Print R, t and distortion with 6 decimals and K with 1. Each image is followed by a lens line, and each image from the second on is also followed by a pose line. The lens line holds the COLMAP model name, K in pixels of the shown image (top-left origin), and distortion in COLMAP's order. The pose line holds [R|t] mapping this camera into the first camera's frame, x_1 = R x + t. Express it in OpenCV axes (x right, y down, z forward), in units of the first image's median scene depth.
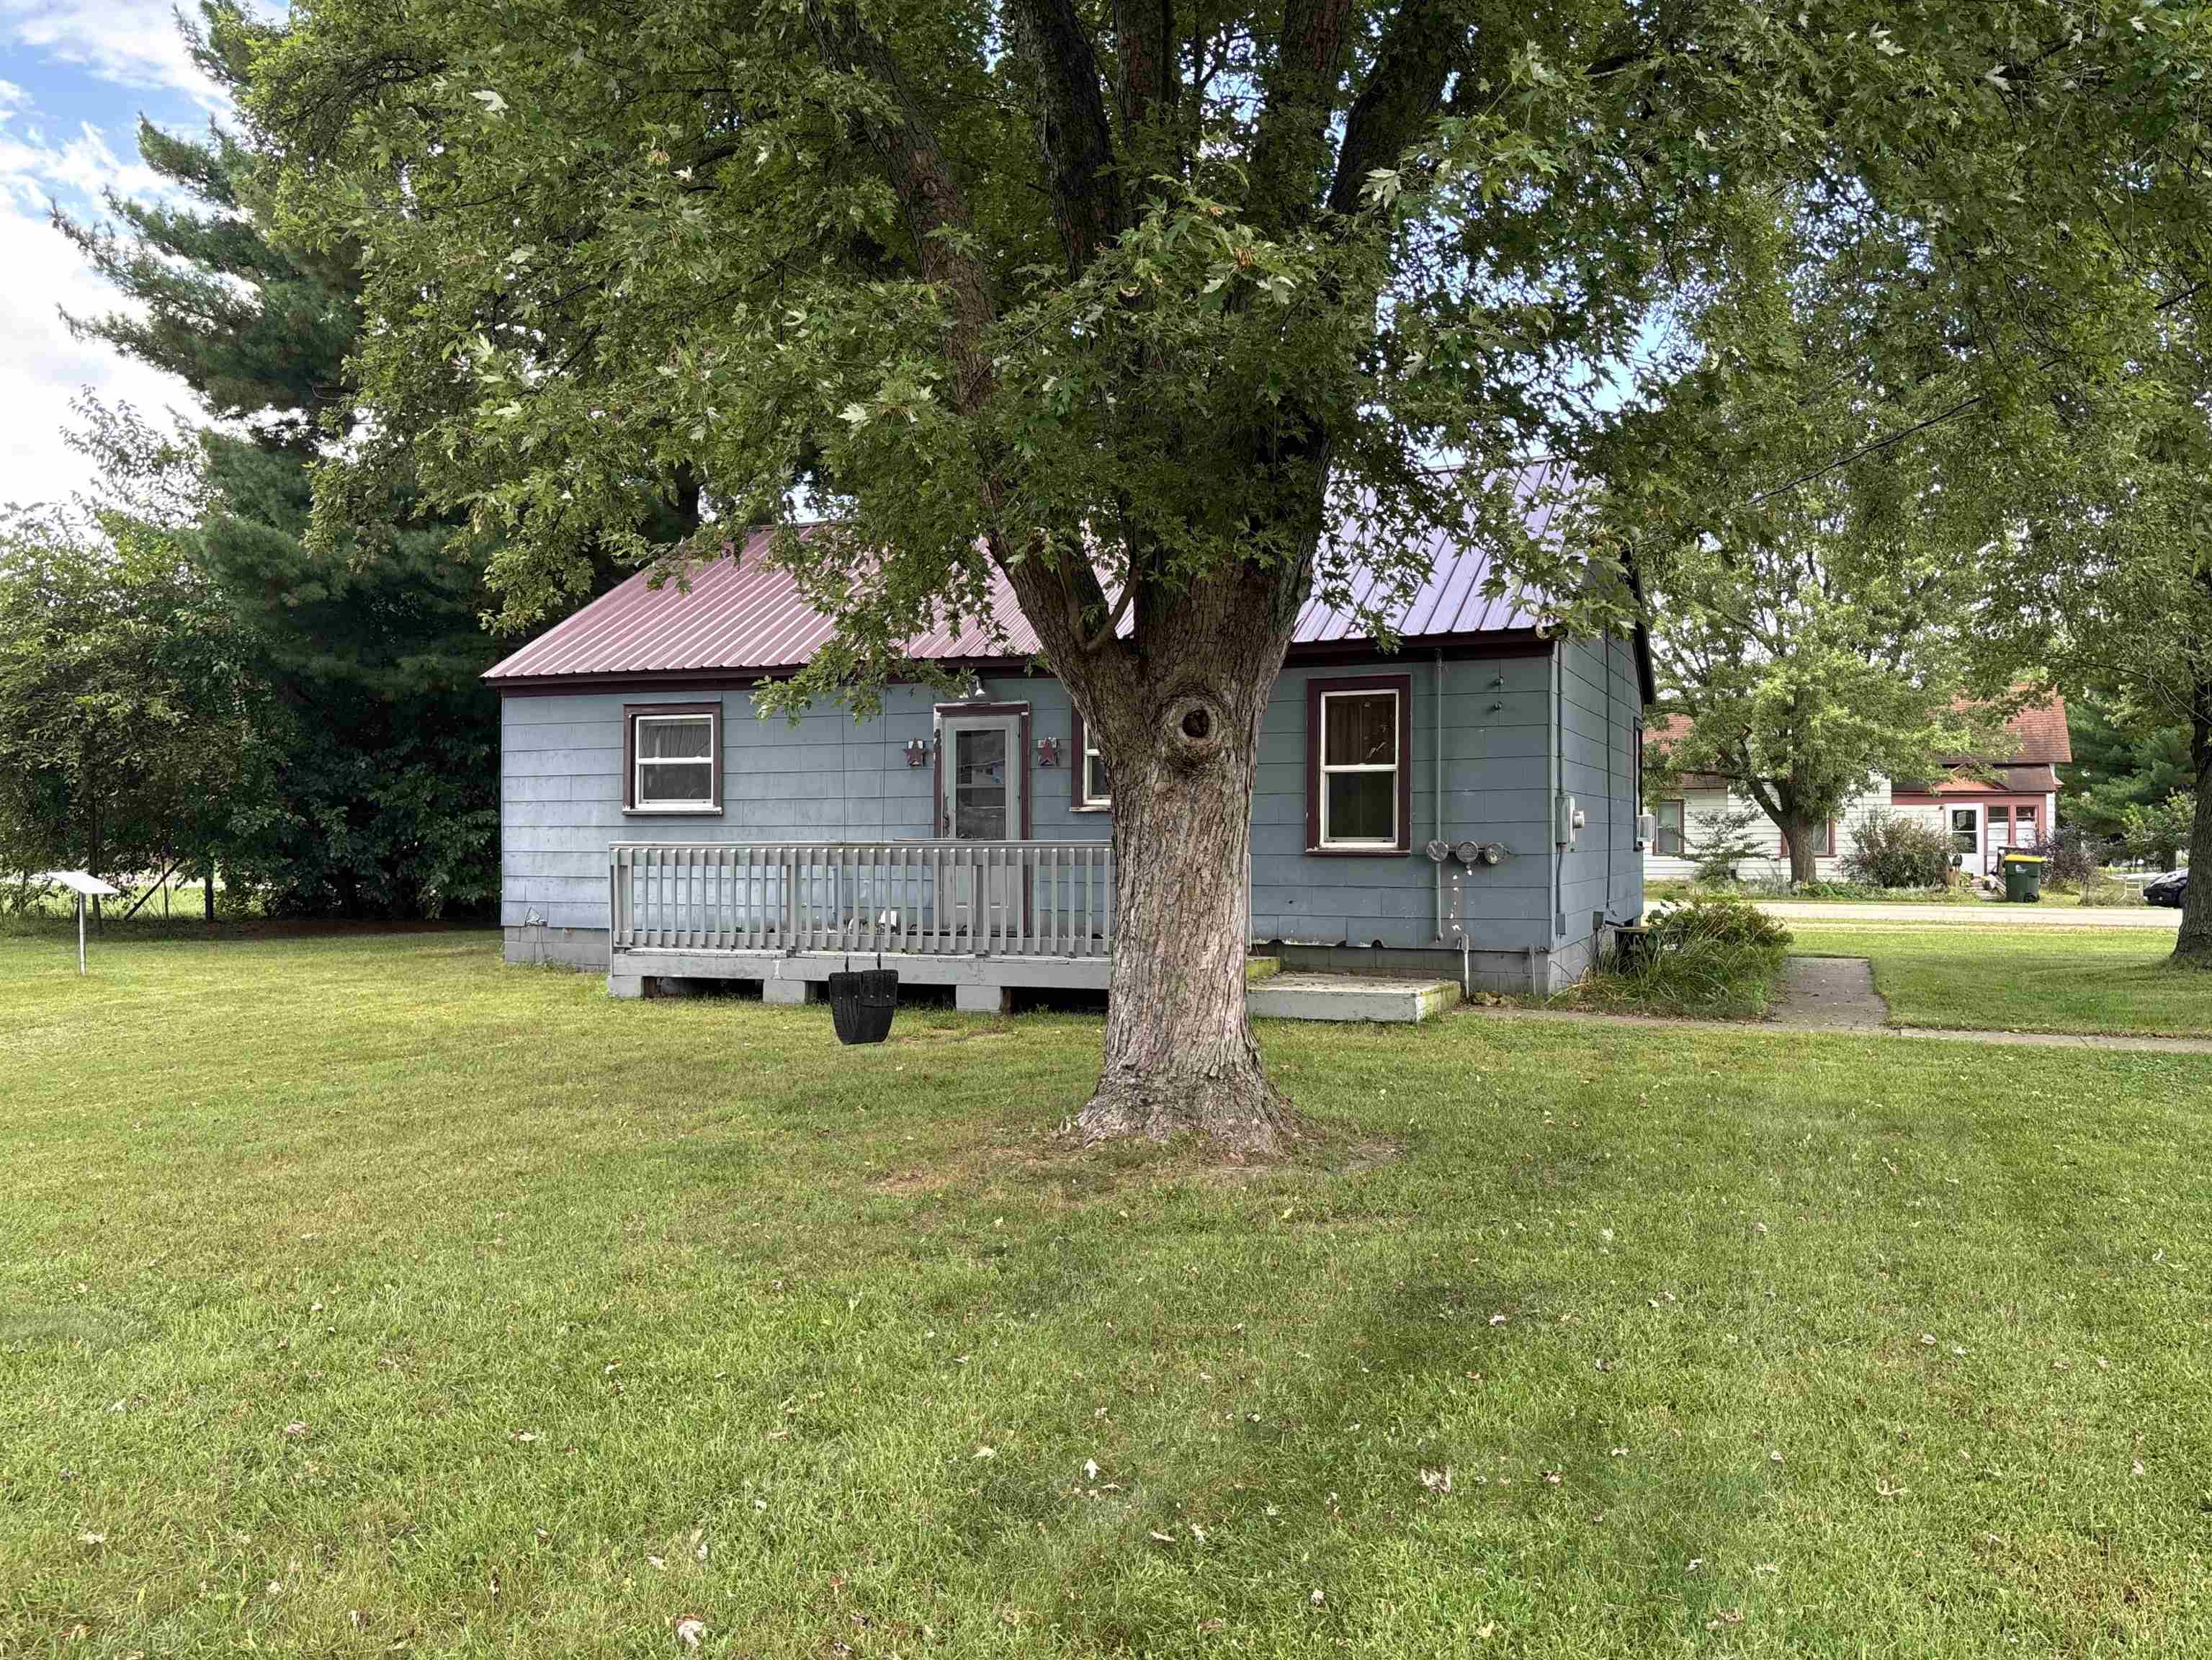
lens RADIAL K [[1680.9, 0, 1114.6], [0, 1680.9, 826.5], [0, 0, 1]] dist [0.037234, -0.039462]
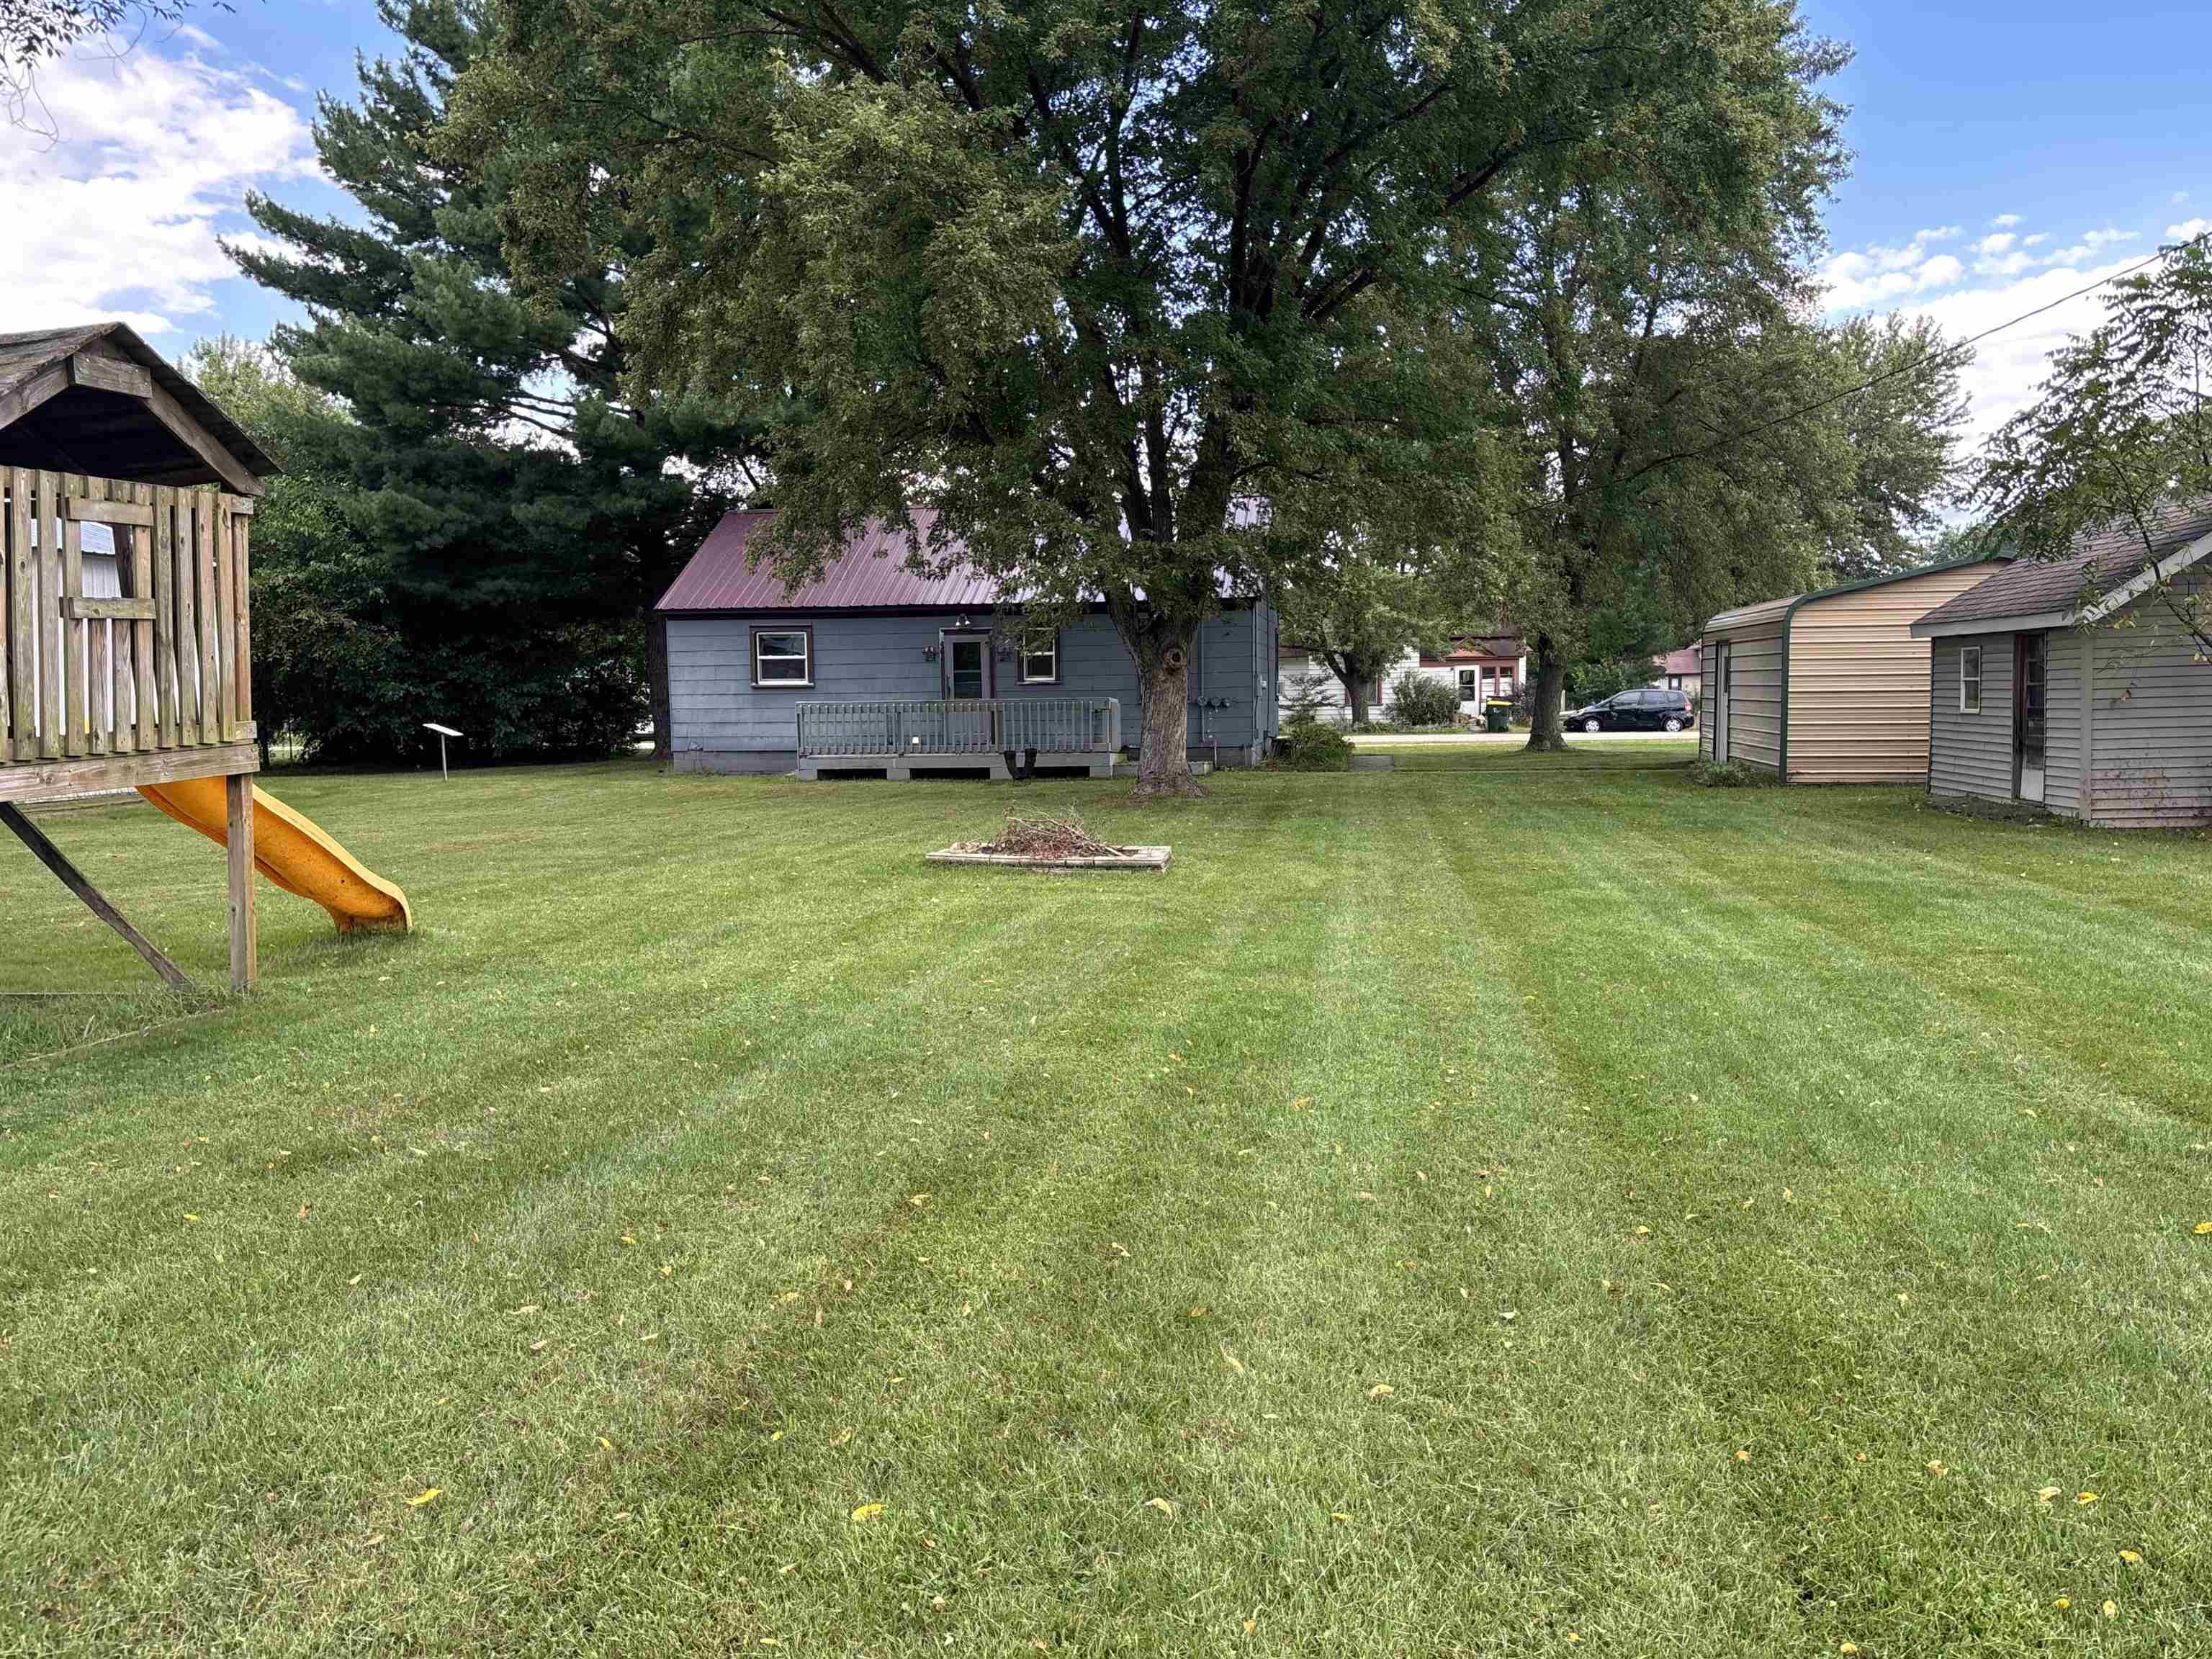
lens RADIAL K [[1680.3, 0, 1063.6], [0, 1680.3, 827.5], [0, 0, 1]] dist [0.116350, -0.153654]
pose [[0.976994, -0.030271, 0.211109, -0.170299], [0.012679, 0.996369, 0.084189, -0.002799], [-0.212891, -0.079576, 0.973830, -0.413995]]
